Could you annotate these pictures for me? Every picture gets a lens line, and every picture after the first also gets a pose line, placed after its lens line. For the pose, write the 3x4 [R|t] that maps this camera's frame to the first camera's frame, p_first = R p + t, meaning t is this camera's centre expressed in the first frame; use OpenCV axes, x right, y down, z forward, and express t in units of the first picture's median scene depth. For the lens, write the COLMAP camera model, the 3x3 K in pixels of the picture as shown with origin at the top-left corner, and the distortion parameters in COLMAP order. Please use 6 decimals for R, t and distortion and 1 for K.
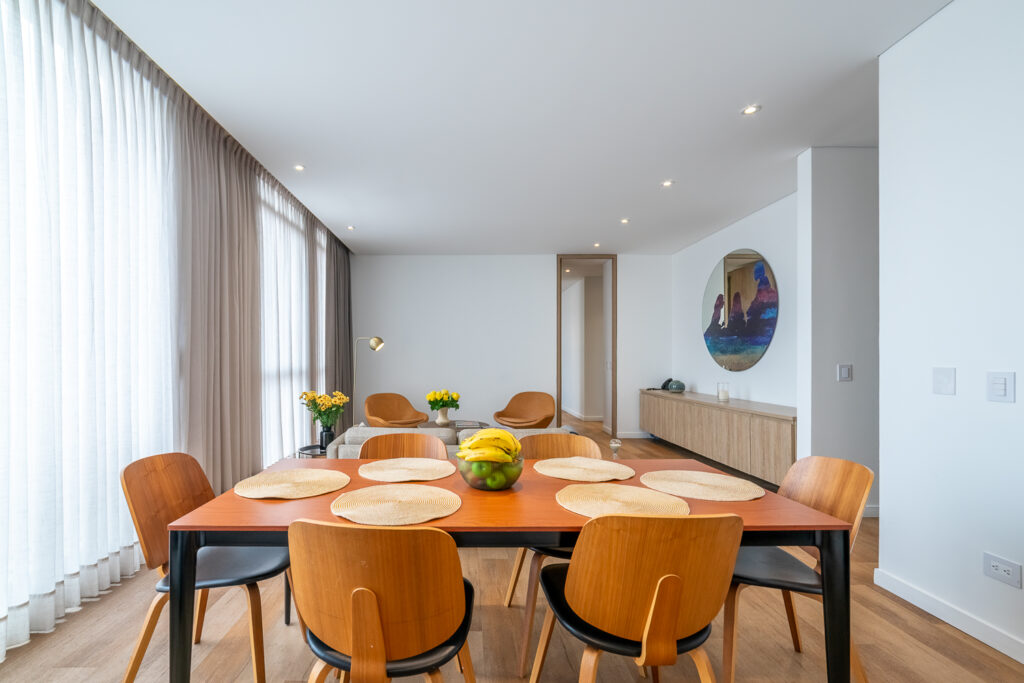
lens RADIAL K [[406.1, 0, 515.2], [0, 406.1, 363.2], [0, 0, 1]] dist [-0.018188, 0.007316]
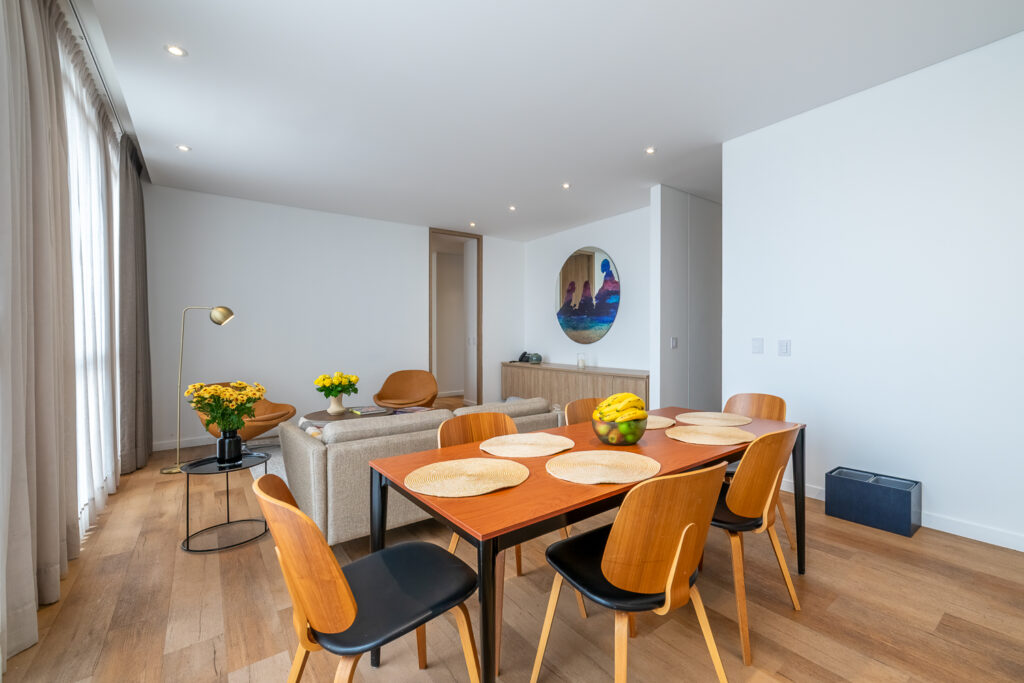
lens RADIAL K [[414.0, 0, 533.9], [0, 414.0, 341.4], [0, 0, 1]] dist [0.000972, 0.000312]
pose [[0.802243, -0.015233, 0.596803, -0.359715], [0.012514, 0.999884, 0.008699, -0.000988], [-0.596866, 0.000490, 0.802341, 0.069220]]
